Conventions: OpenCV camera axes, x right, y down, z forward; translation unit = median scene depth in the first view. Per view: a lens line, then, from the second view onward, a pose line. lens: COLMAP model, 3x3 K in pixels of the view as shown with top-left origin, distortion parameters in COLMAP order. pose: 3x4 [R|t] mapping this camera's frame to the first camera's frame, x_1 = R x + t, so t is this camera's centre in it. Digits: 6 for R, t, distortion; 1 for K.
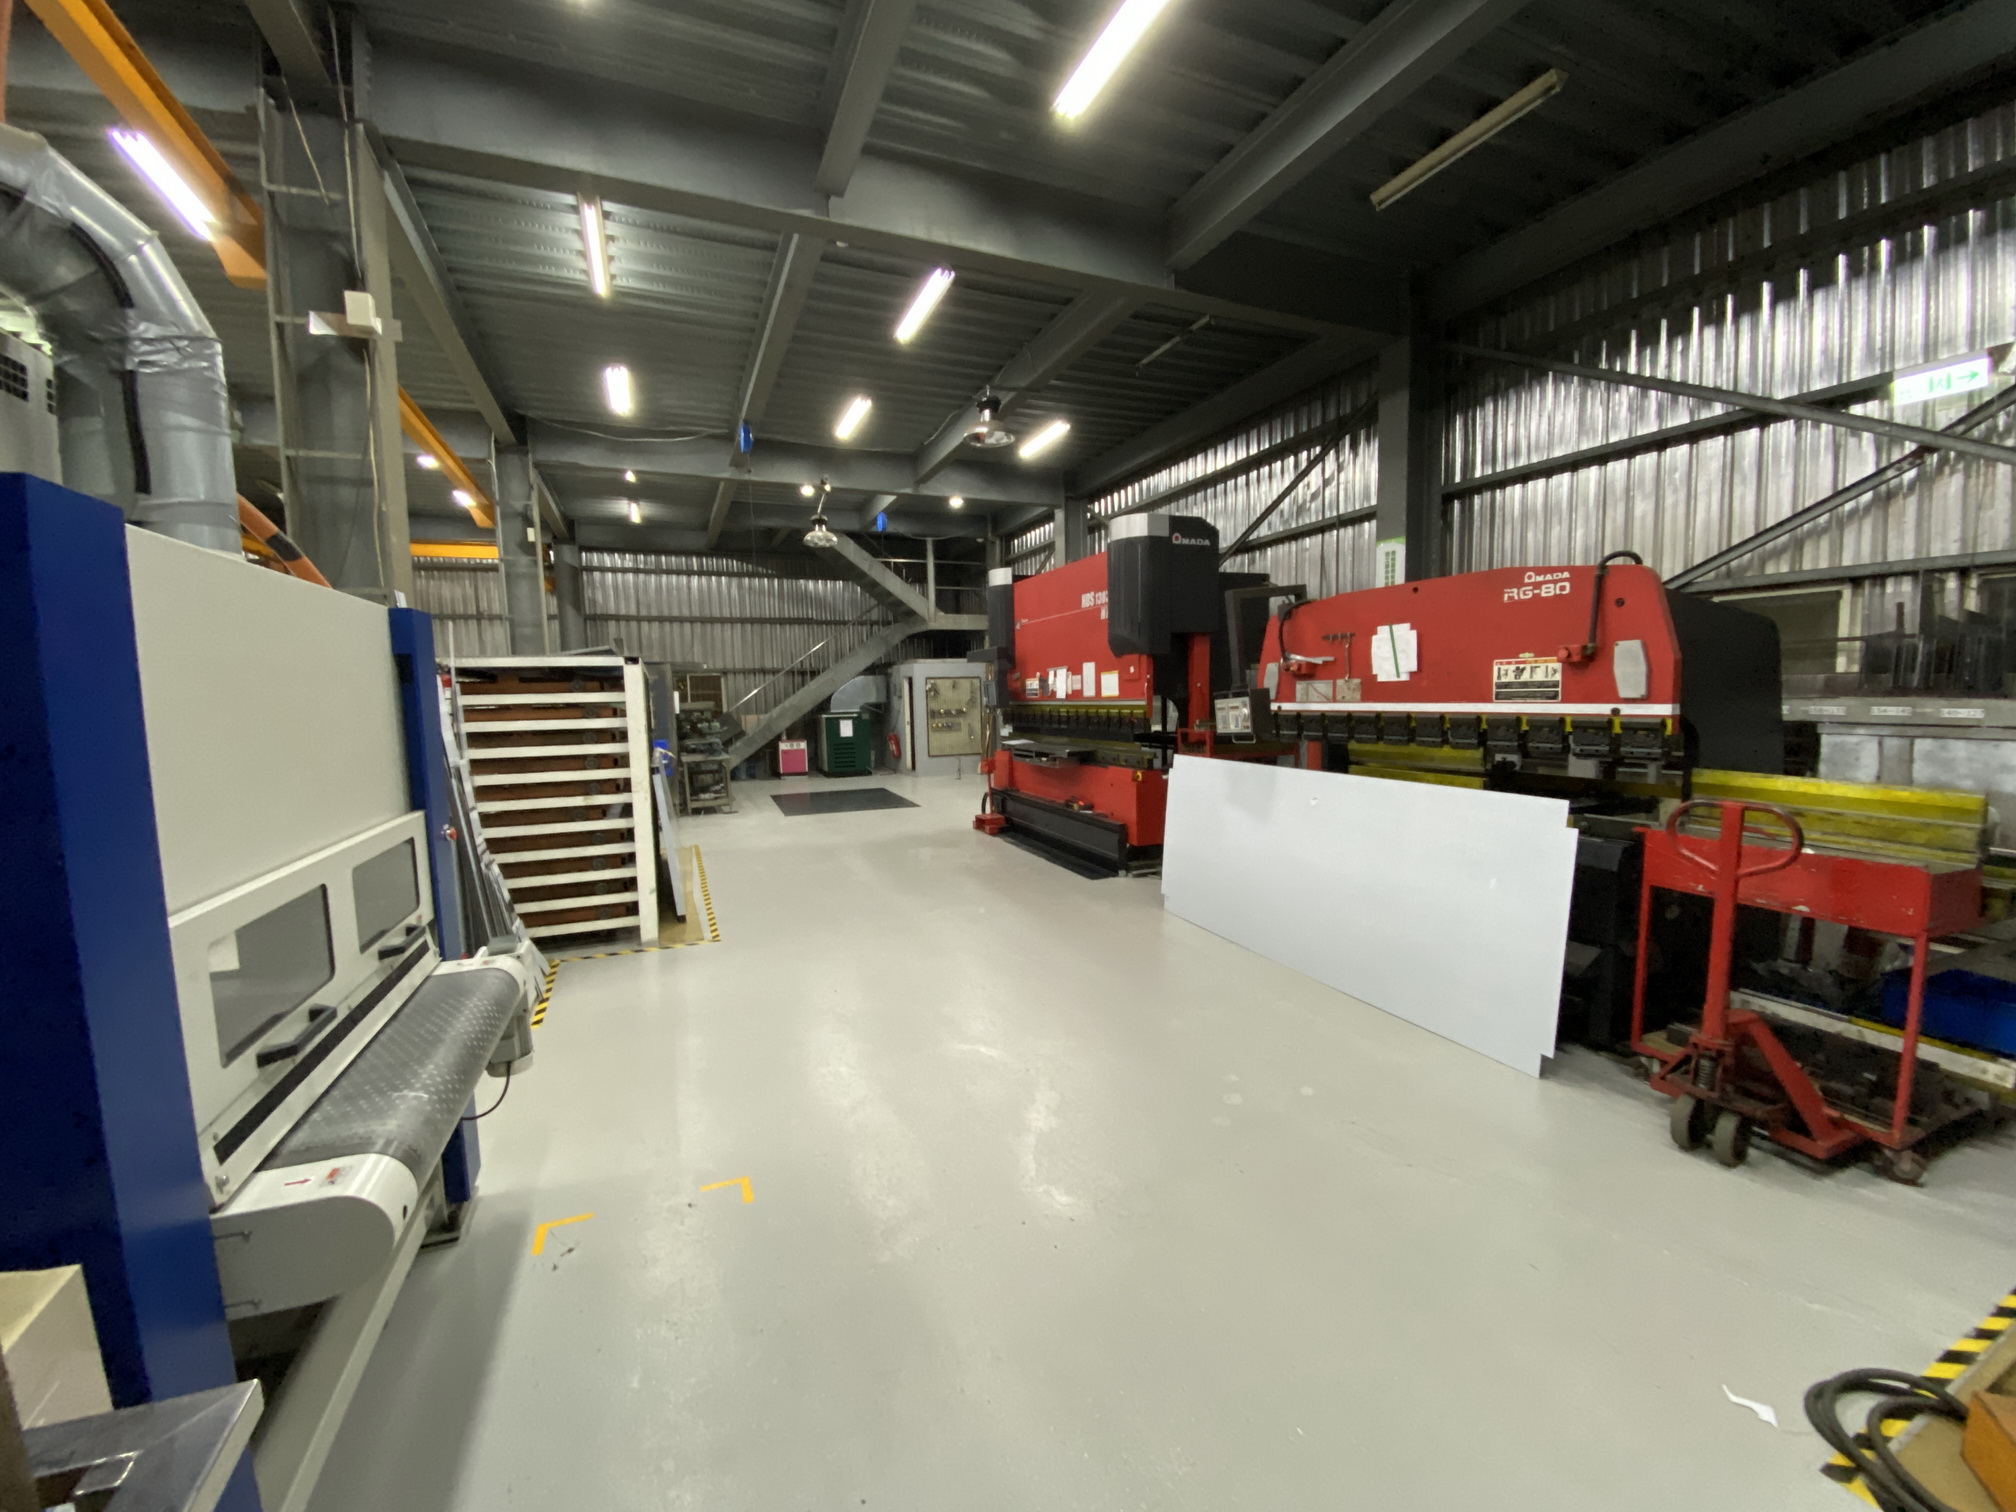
lens RADIAL K [[824.3, 0, 1008.0], [0, 824.3, 756.0], [0, 0, 1]] dist [-0.028625, -0.000164]
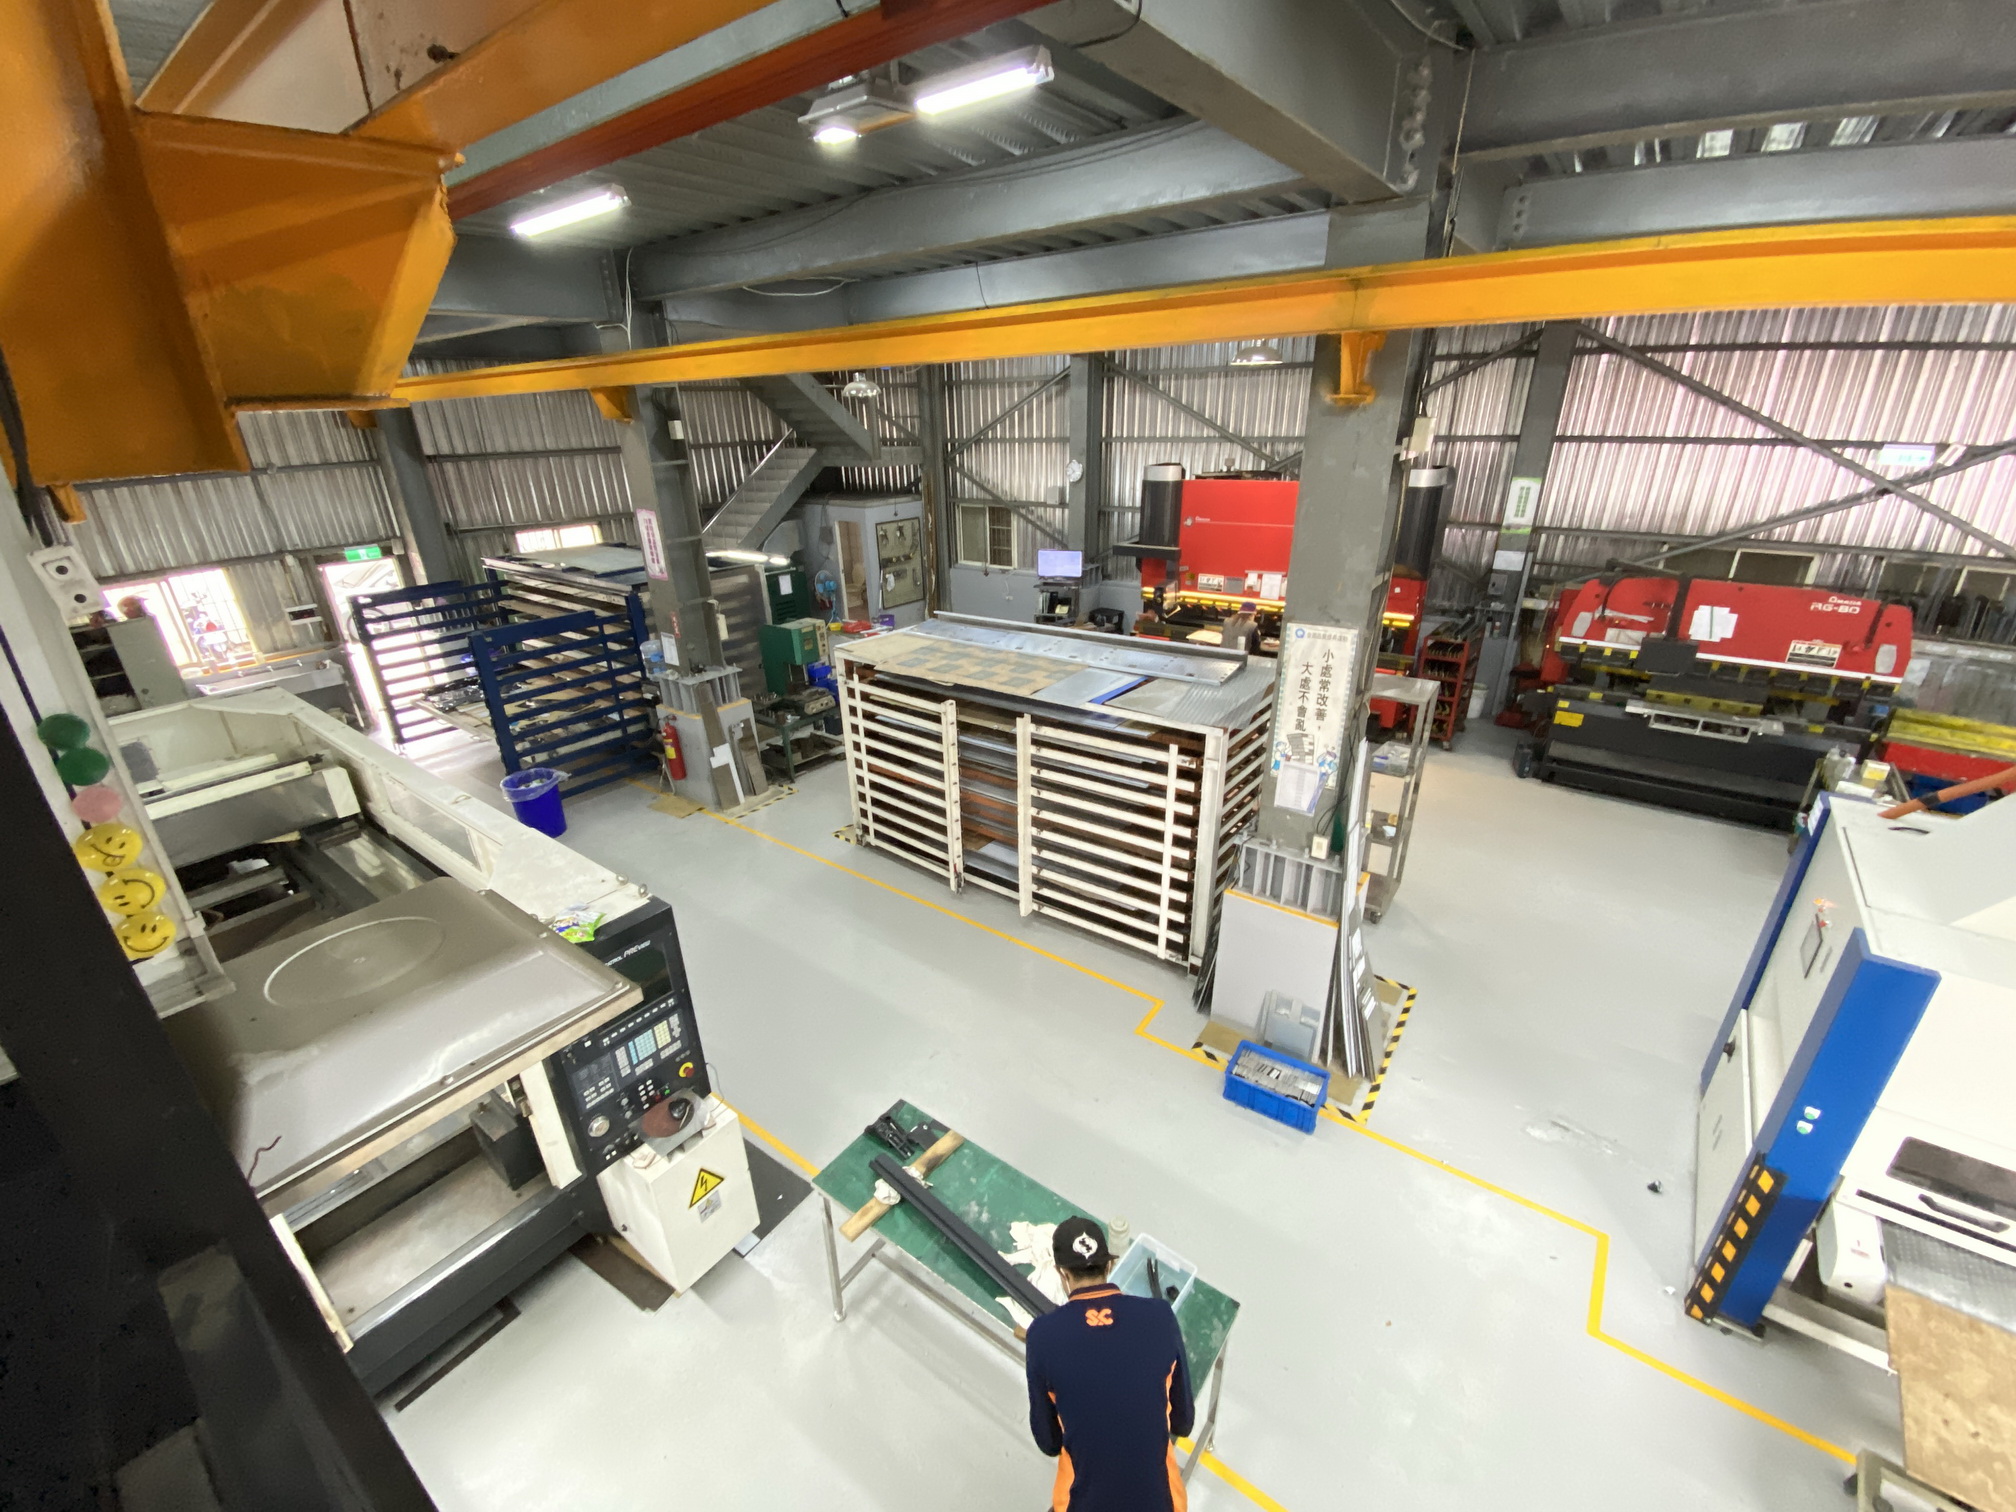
lens RADIAL K [[824.3, 0, 1008.0], [0, 824.3, 756.0], [0, 0, 1]] dist [-0.028625, -0.000164]
pose [[0.860344, -0.198622, 0.469423, -1.614628], [0.046077, 0.947489, 0.316452, -0.468058], [-0.507627, -0.250628, 0.824318, 0.325000]]
